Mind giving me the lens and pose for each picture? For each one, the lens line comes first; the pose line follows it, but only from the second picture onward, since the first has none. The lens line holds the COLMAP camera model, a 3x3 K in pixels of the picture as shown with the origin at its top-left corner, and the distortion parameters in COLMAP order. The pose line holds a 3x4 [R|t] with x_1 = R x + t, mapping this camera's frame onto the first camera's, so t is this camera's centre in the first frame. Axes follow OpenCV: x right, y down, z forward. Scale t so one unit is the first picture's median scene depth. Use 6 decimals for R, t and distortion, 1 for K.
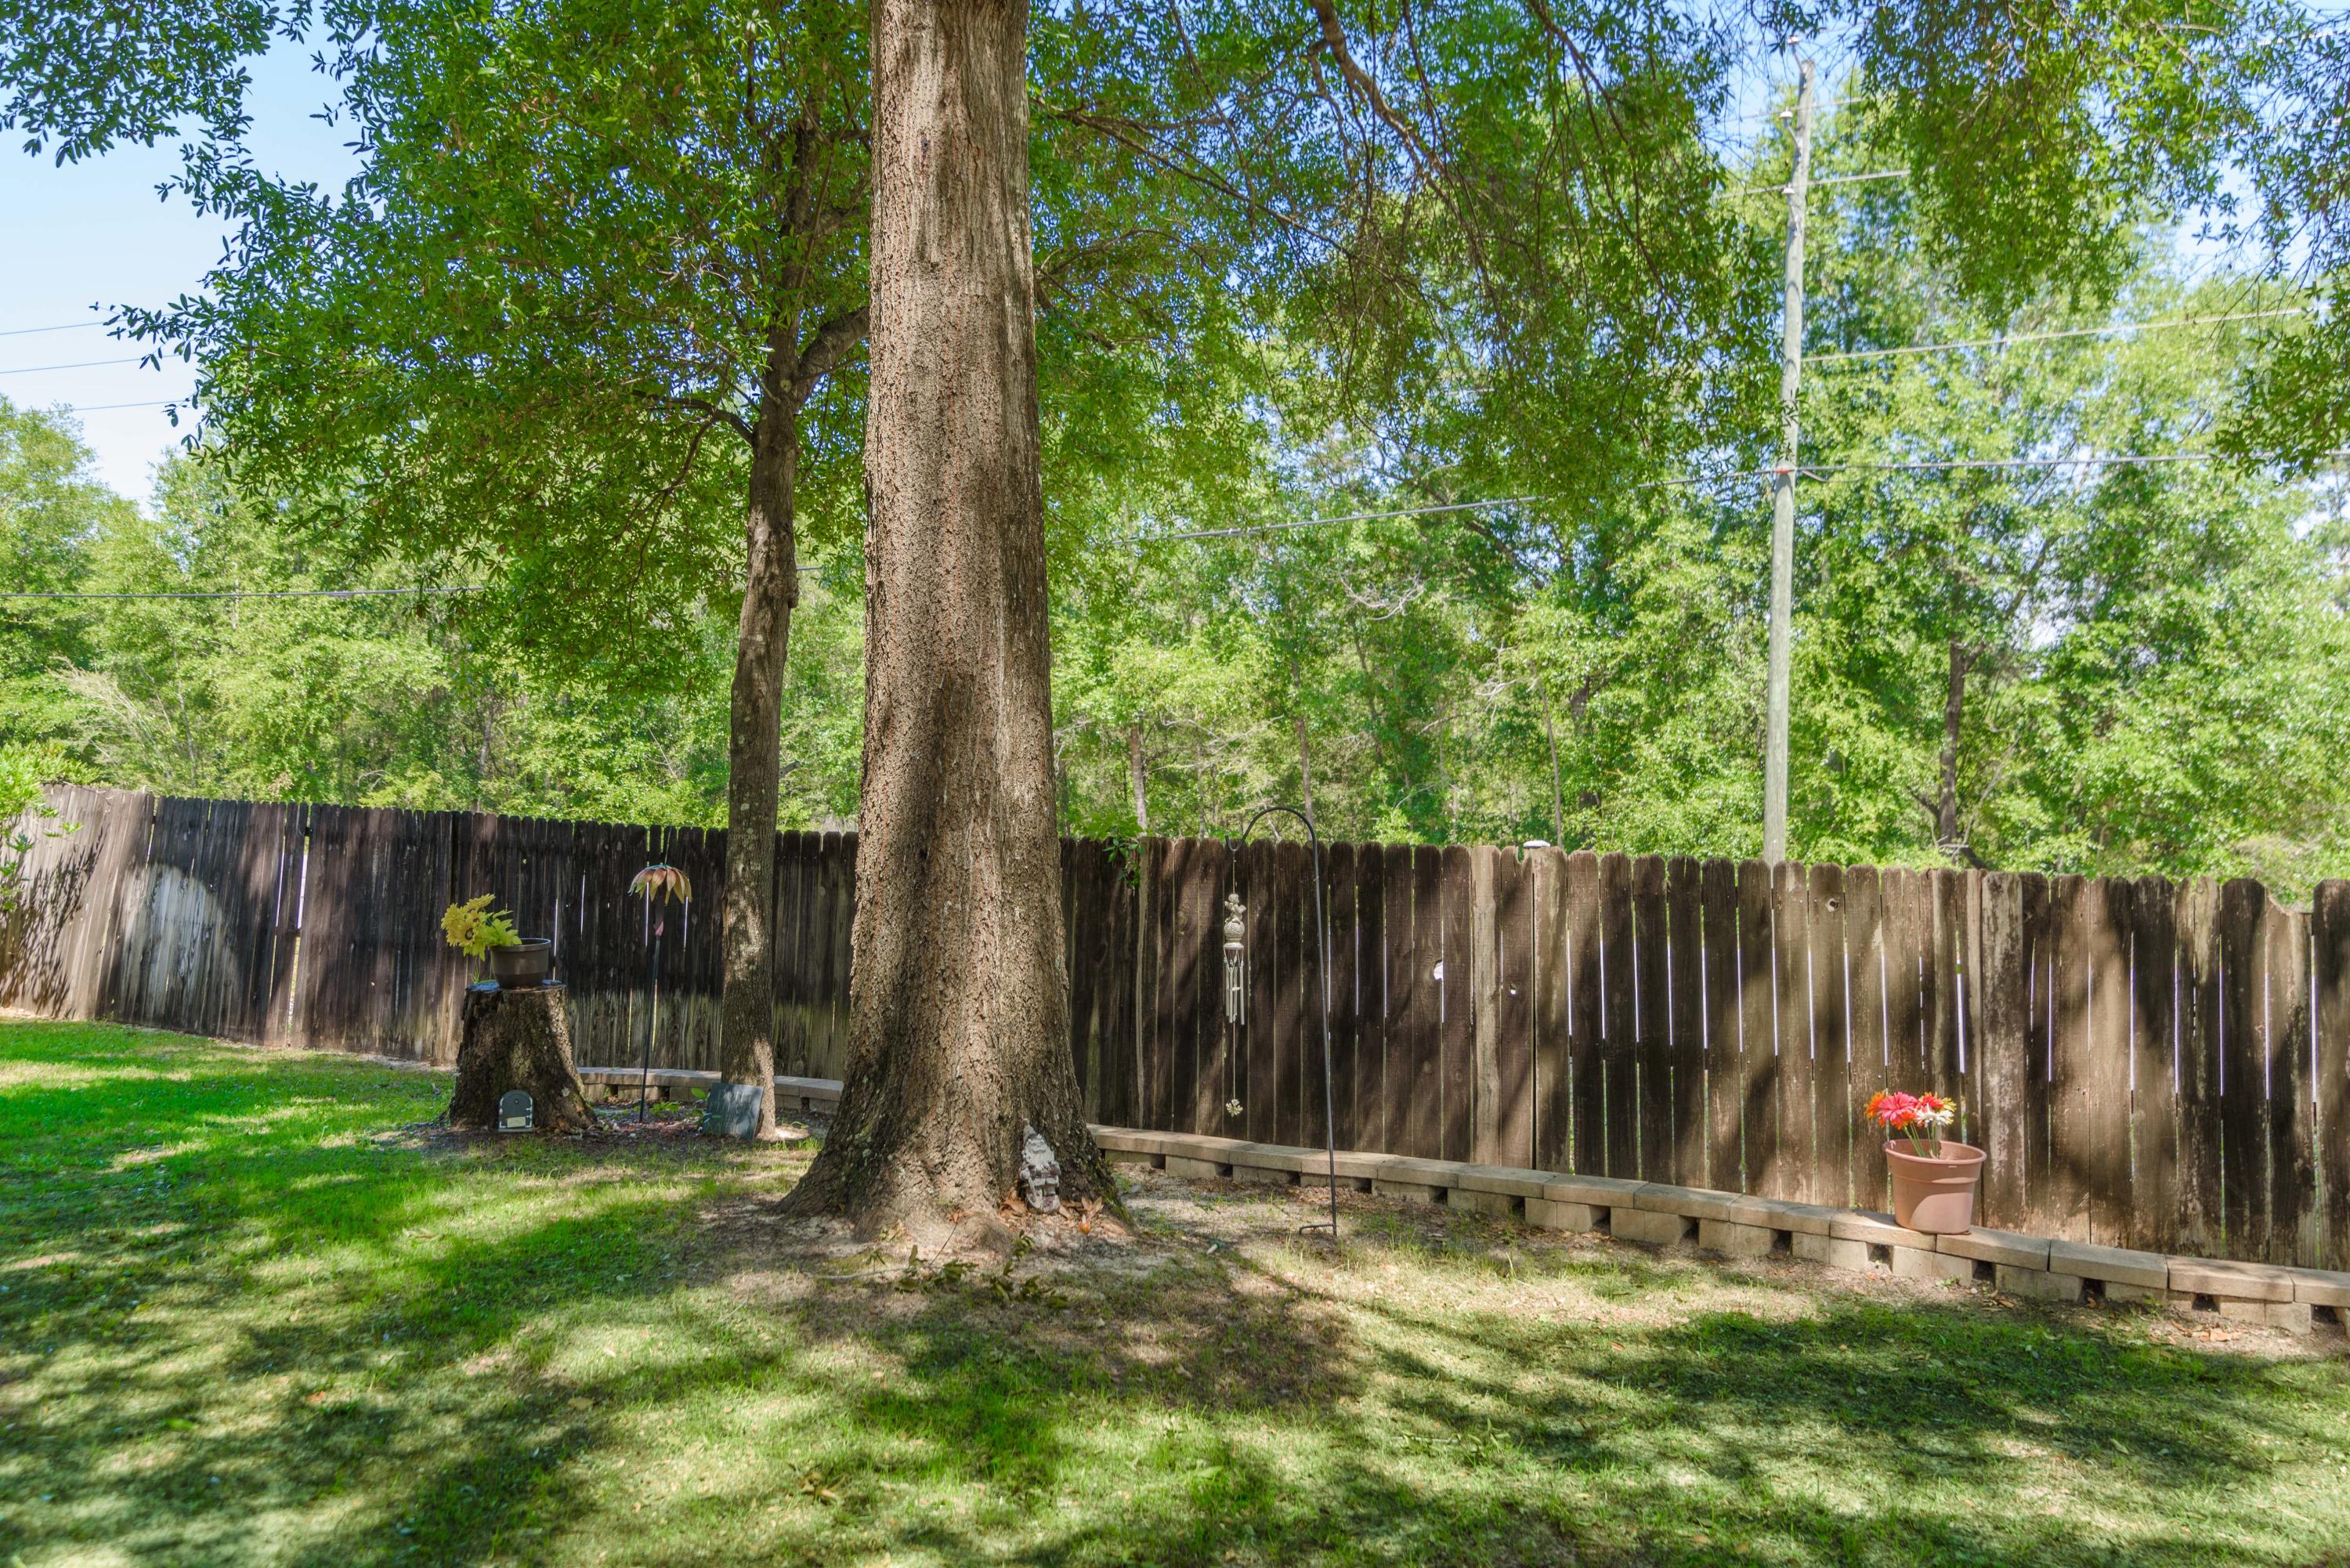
lens RADIAL K [[1810.8, 0, 1176.8], [0, 1810.8, 777.1], [0, 0, 1]] dist [0.000899, 0.001690]
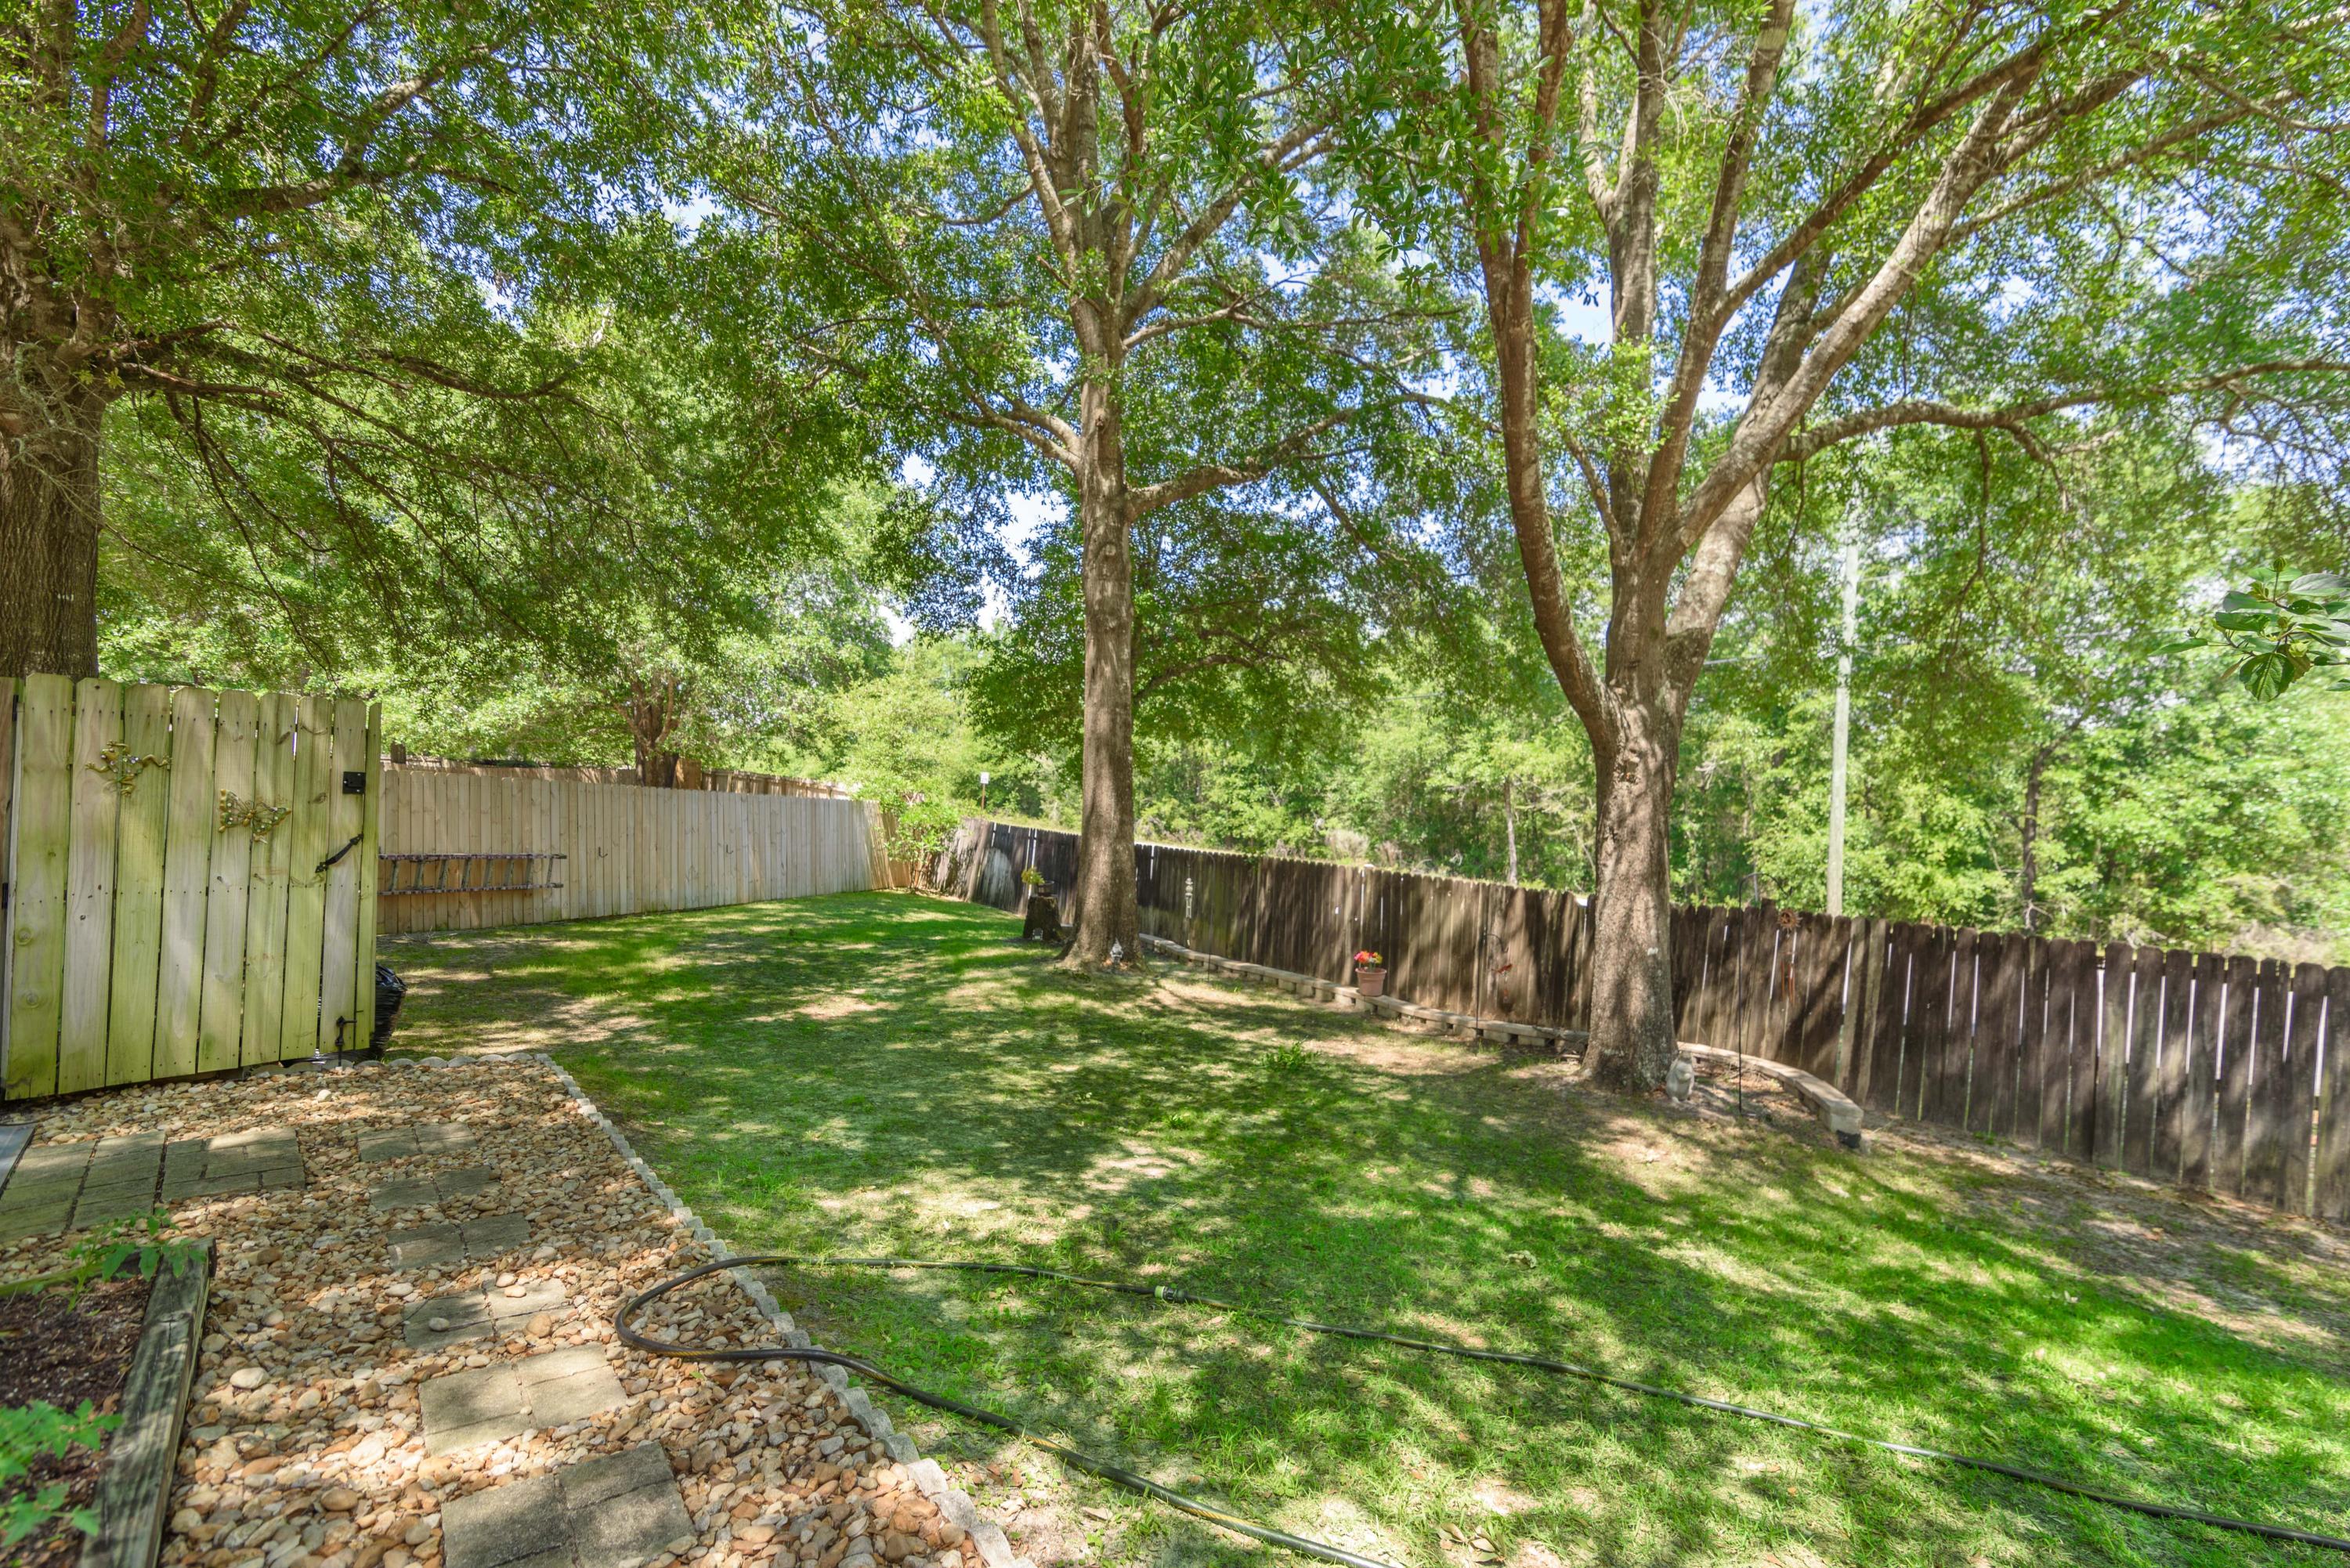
lens RADIAL K [[1077.2, 0, 1170.7], [0, 1077.2, 791.7], [0, 0, 1]] dist [0.019291, -0.004883]
pose [[0.900370, 0.015473, -0.434850, 0.188193], [-0.016027, 0.999869, 0.002394, -0.021903], [0.434830, 0.004814, 0.900500, -0.175174]]
